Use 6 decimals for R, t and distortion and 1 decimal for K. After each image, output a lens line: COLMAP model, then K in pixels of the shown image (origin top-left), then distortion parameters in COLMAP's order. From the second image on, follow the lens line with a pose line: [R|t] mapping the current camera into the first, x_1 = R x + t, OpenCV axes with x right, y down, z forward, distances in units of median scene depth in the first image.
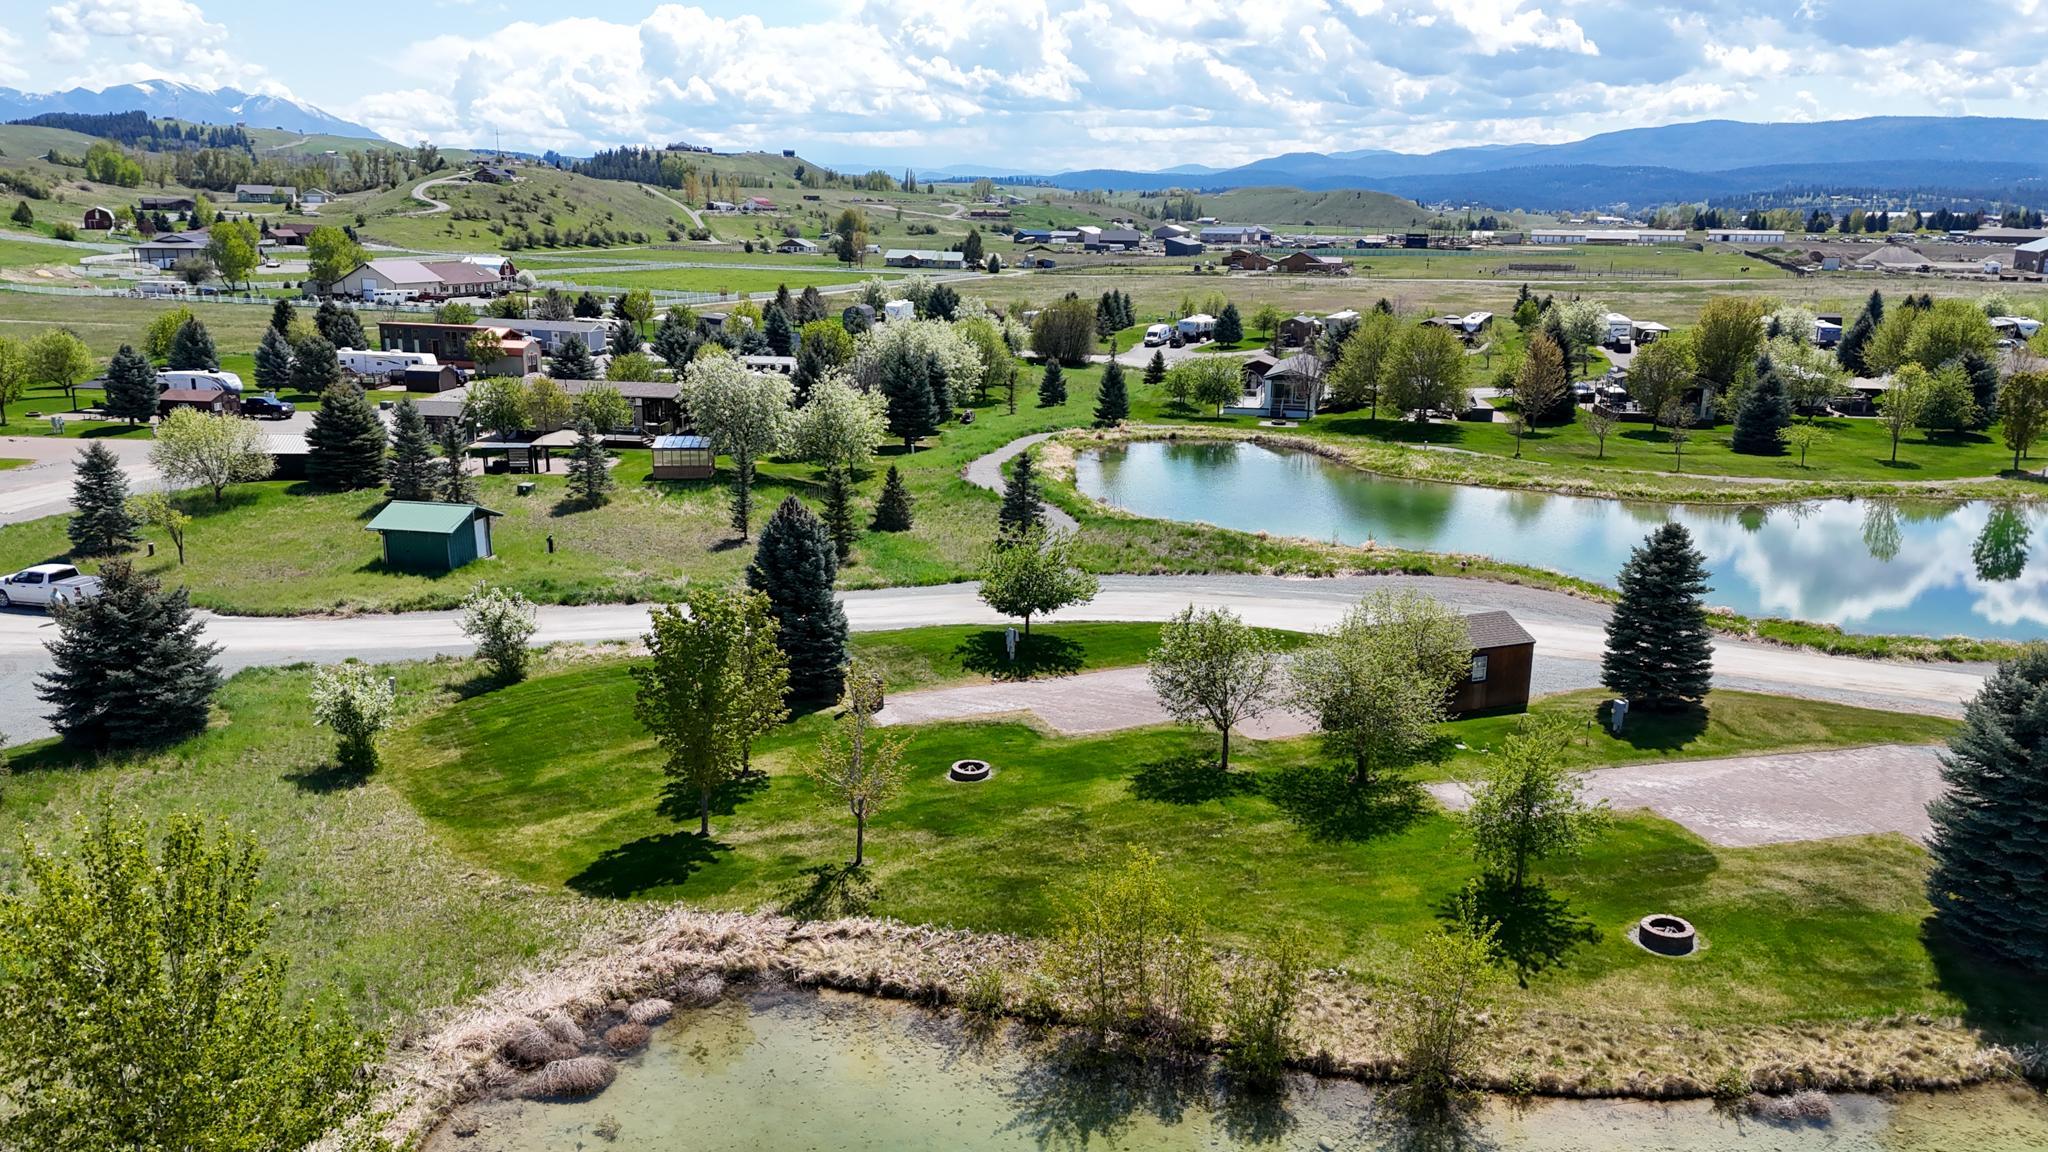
lens RADIAL K [[1502.1, 0, 1024.0], [0, 1502.1, 576.0], [0, 0, 1]] dist [0.110421, -0.140573]
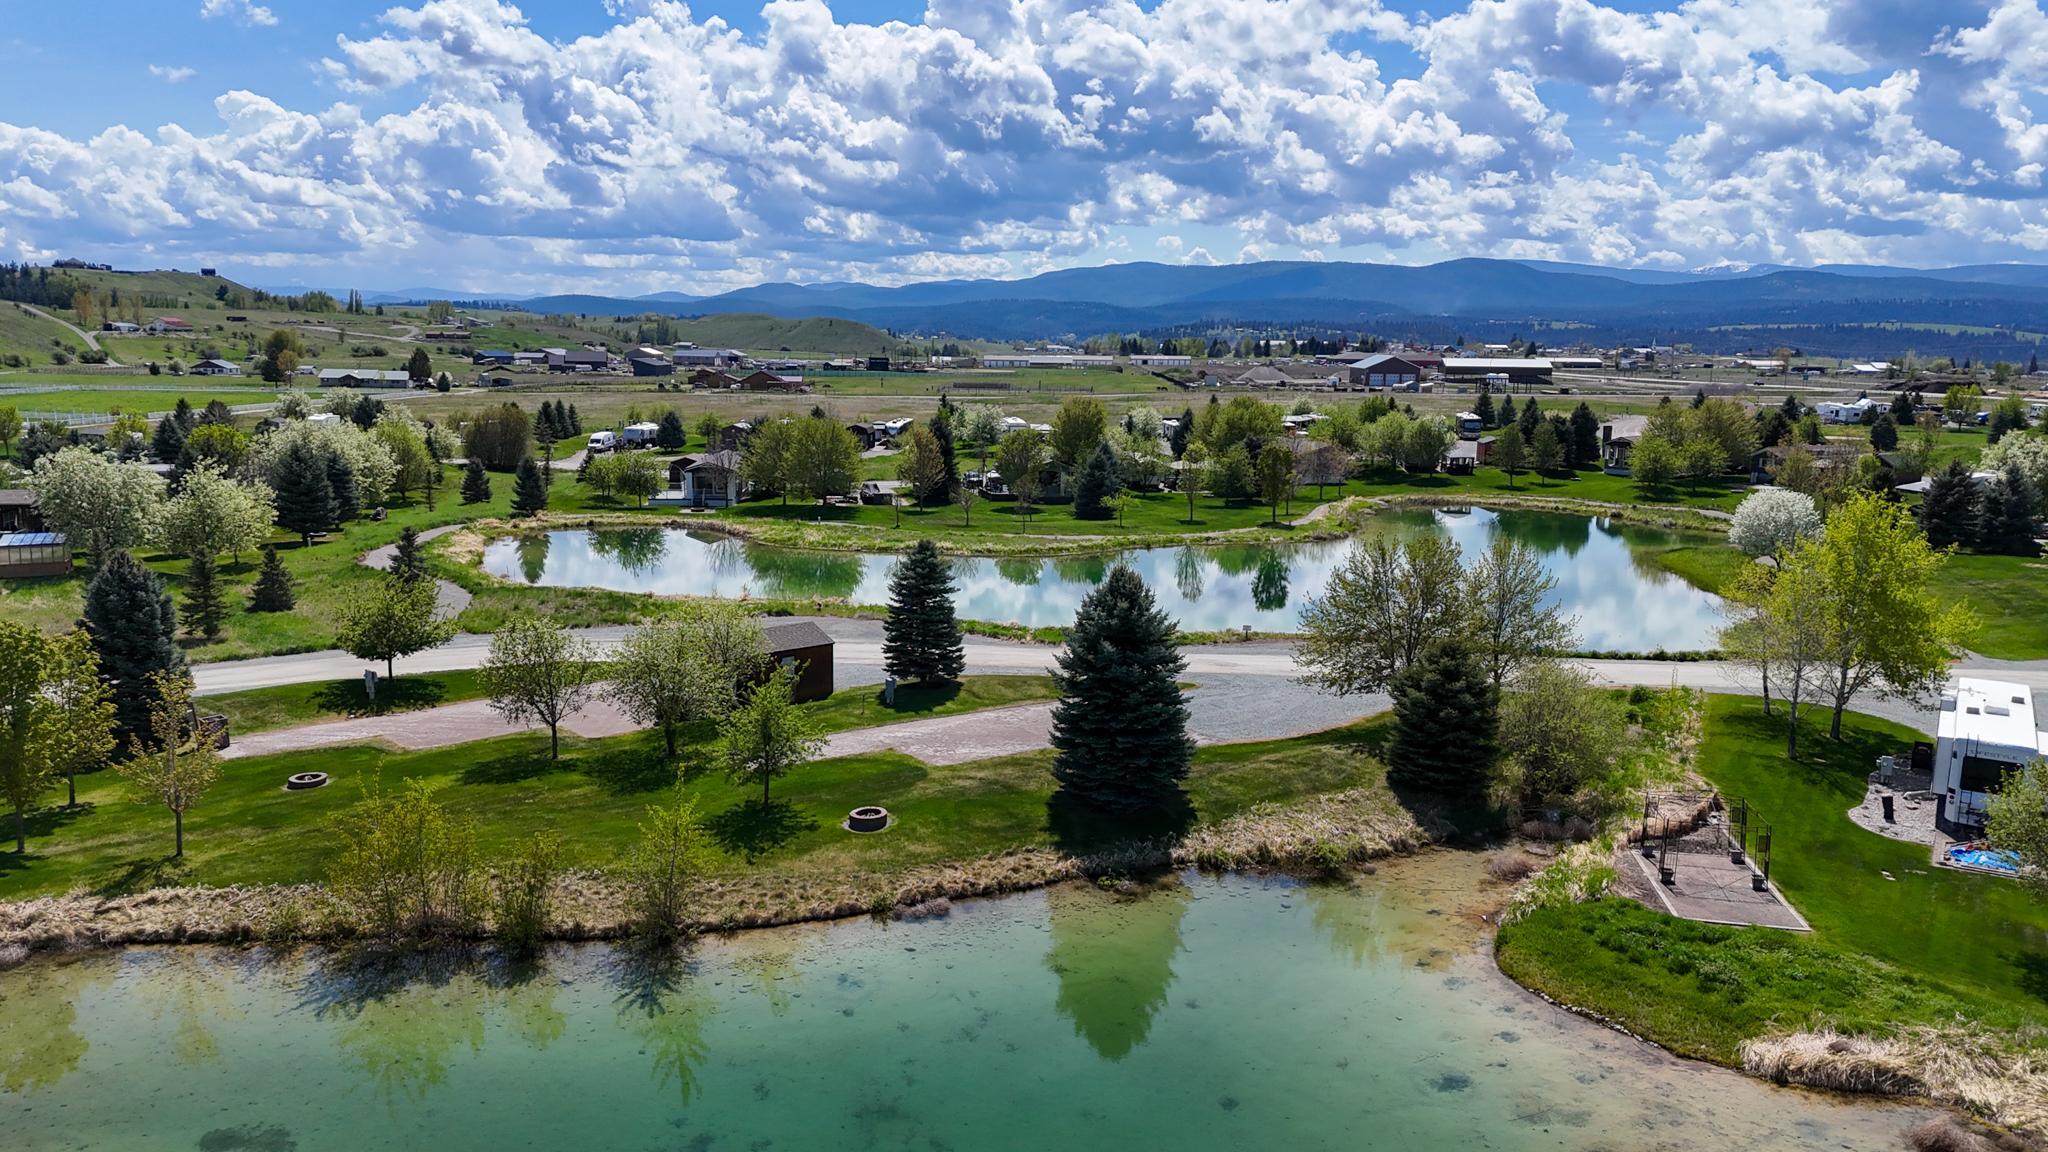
lens RADIAL K [[1502.1, 0, 1024.0], [0, 1502.1, 576.0], [0, 0, 1]] dist [0.110421, -0.140573]
pose [[0.945769, -0.051202, 0.320779, 0.049510], [0.076897, 0.994721, -0.067944, 0.044003], [-0.315607, 0.088926, 0.944714, -0.106171]]
